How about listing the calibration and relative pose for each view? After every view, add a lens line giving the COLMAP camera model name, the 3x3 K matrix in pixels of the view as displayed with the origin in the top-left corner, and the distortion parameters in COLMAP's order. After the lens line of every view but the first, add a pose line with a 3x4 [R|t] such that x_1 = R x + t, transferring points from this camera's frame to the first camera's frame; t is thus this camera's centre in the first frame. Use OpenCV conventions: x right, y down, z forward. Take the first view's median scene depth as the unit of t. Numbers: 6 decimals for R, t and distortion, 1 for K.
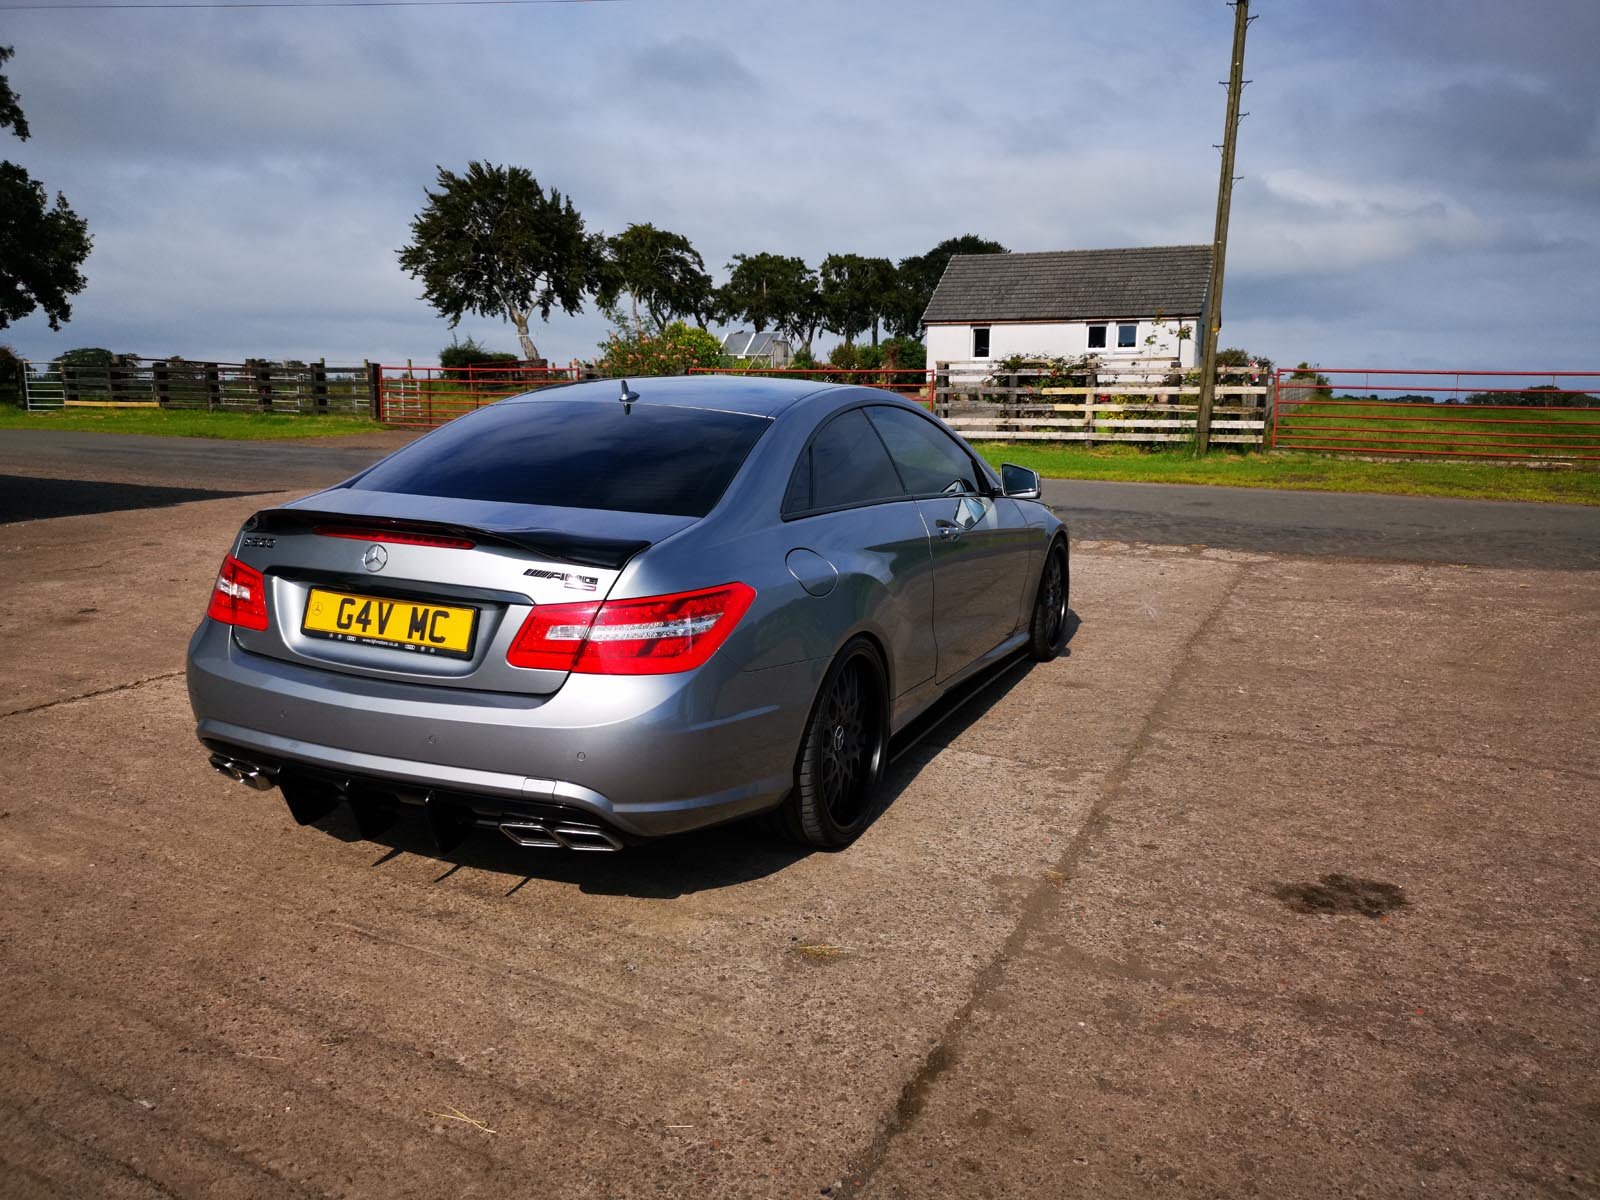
lens RADIAL K [[1229.0, 0, 796.4], [0, 1229.0, 594.8], [0, 0, 1]] dist [0.063500, -0.065056]
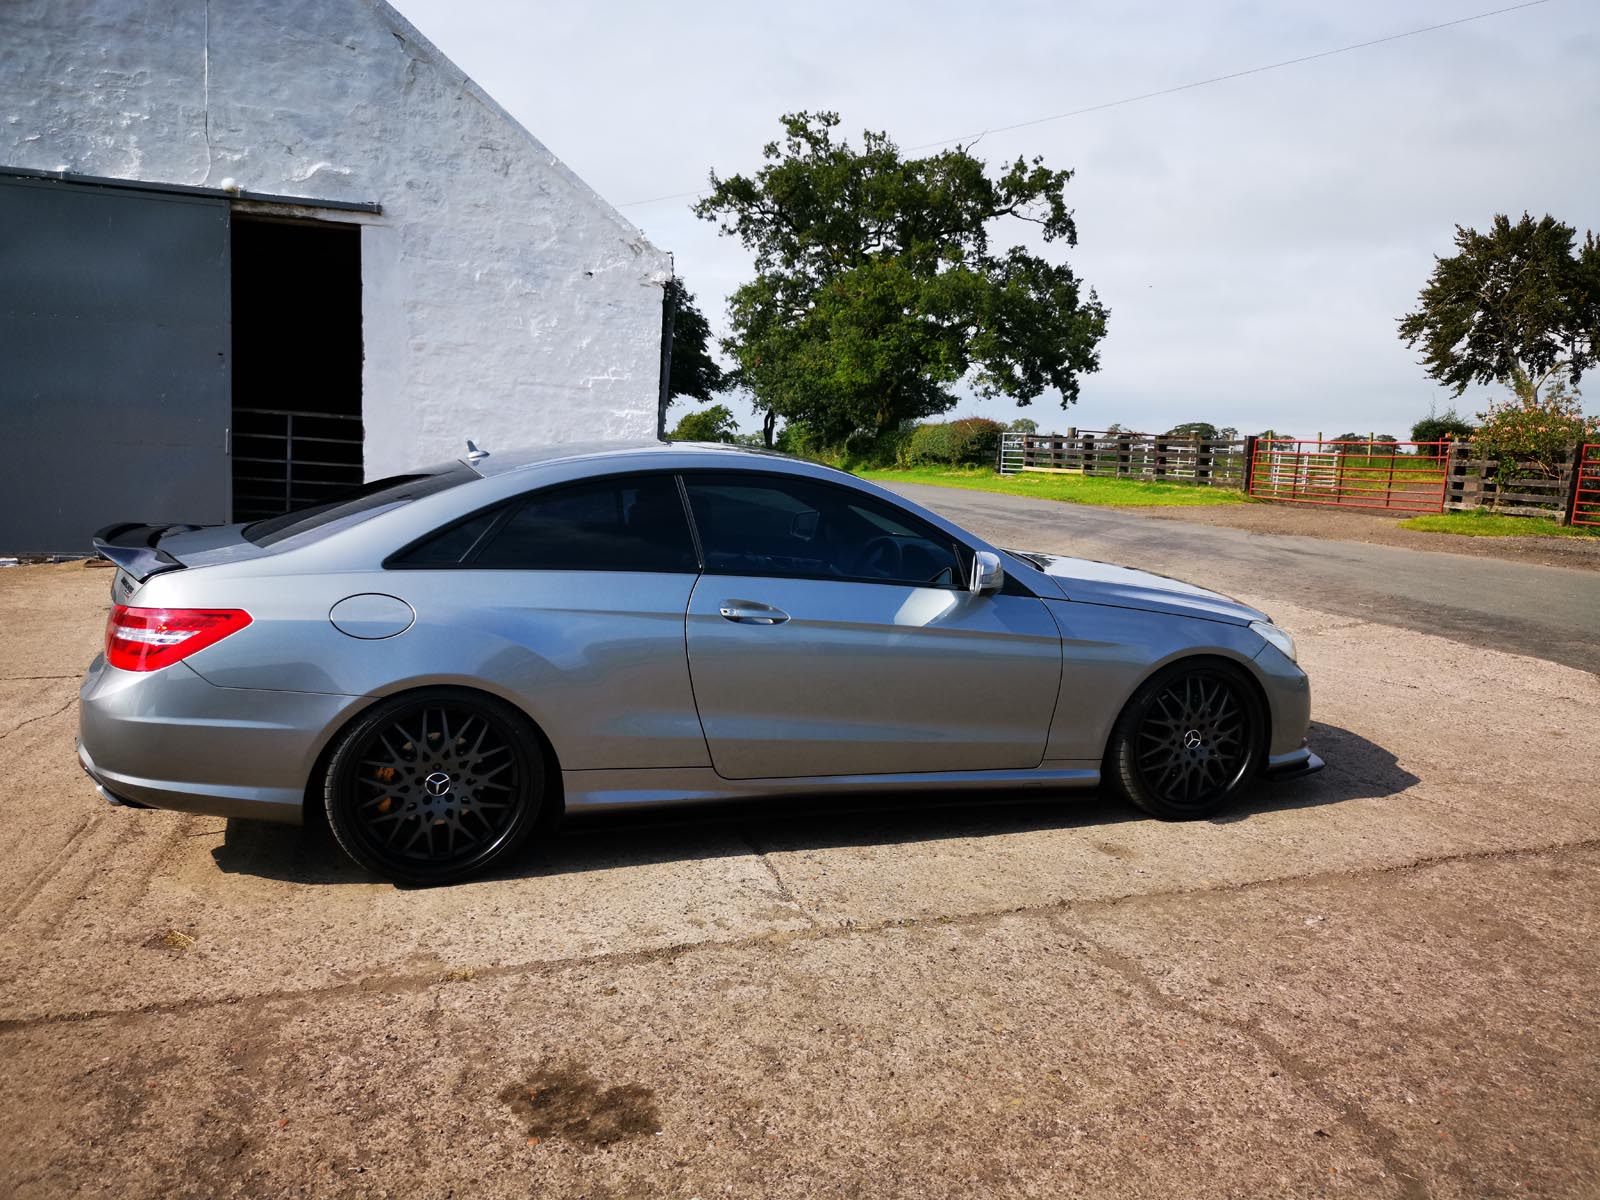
lens RADIAL K [[1229.7, 0, 803.6], [0, 1229.7, 599.5], [0, 0, 1]] dist [0.059958, -0.062421]
pose [[0.678166, 0.108980, -0.726784, 0.198335], [-0.148314, 0.988891, 0.009890, -0.018779], [0.719788, 0.101085, 0.686795, 0.099593]]
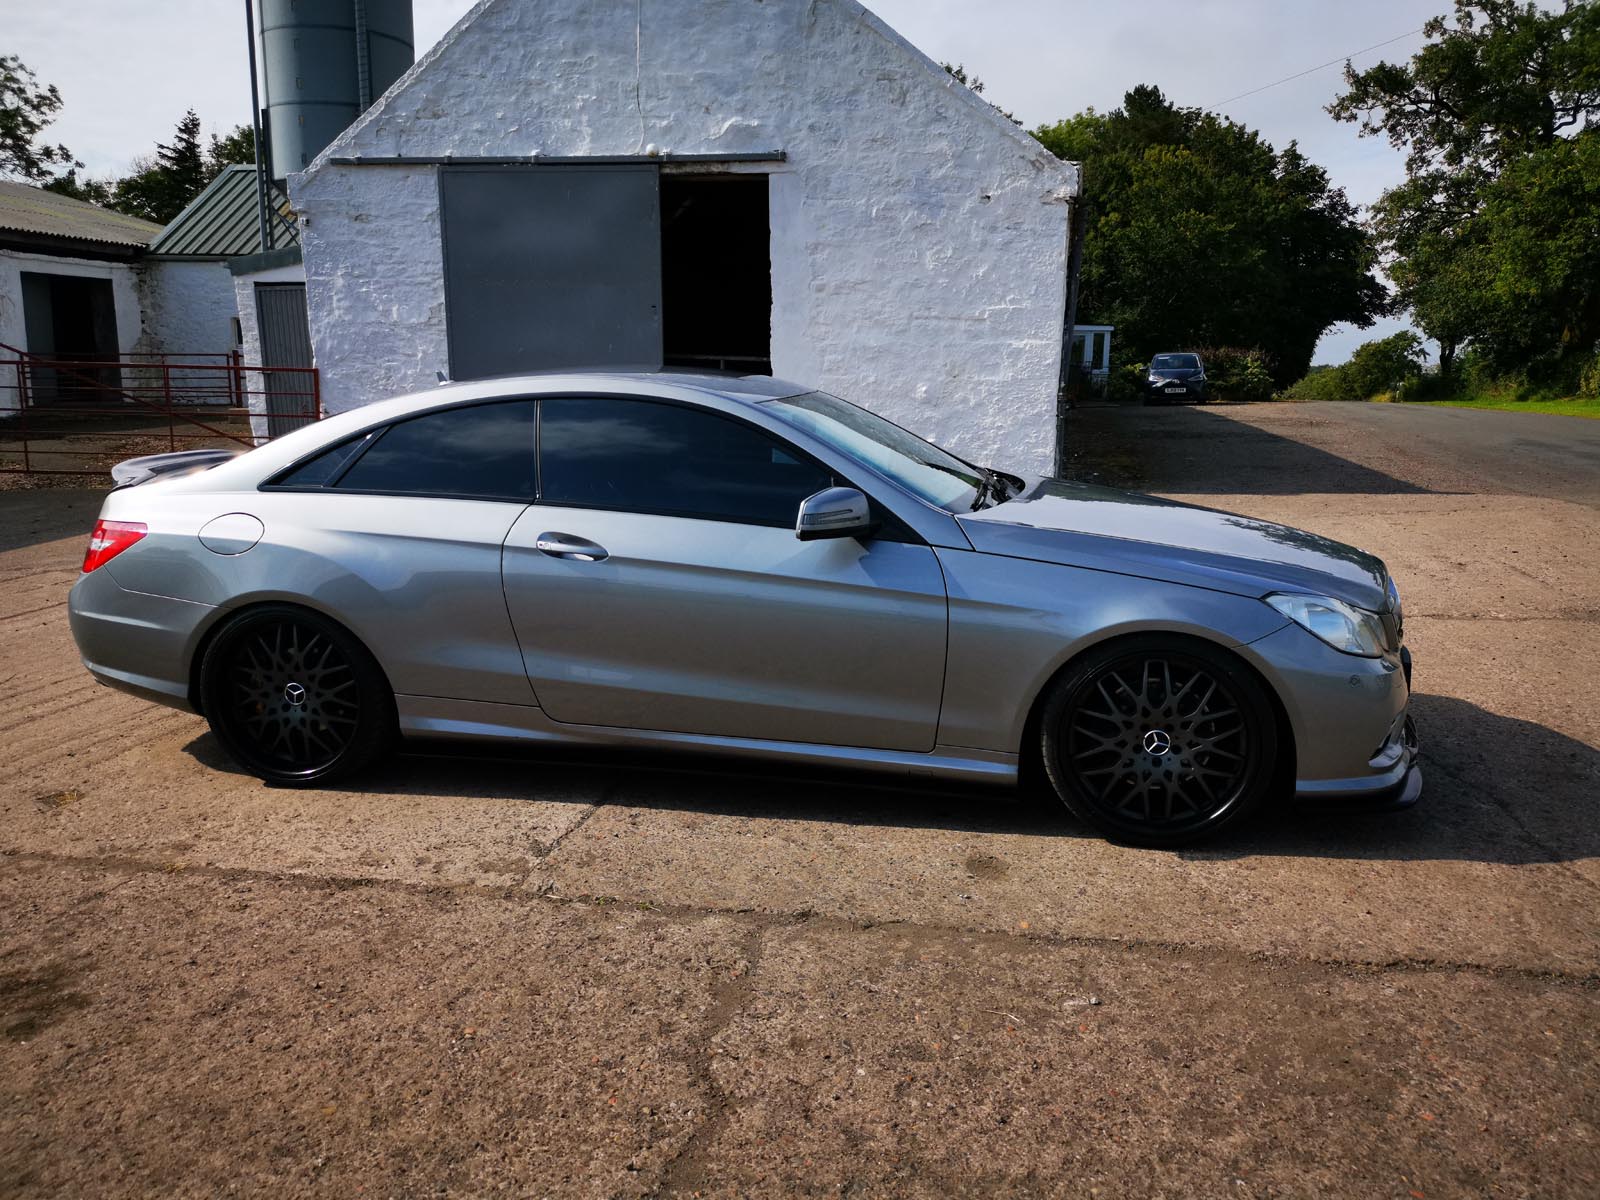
lens RADIAL K [[1229.0, 0, 796.4], [0, 1229.0, 594.8], [0, 0, 1]] dist [0.063500, -0.065056]
pose [[0.213124, 0.169172, -0.962268, 0.239936], [-0.161894, 0.977395, 0.135975, -0.039408], [0.963519, 0.126806, 0.235694, 0.234966]]
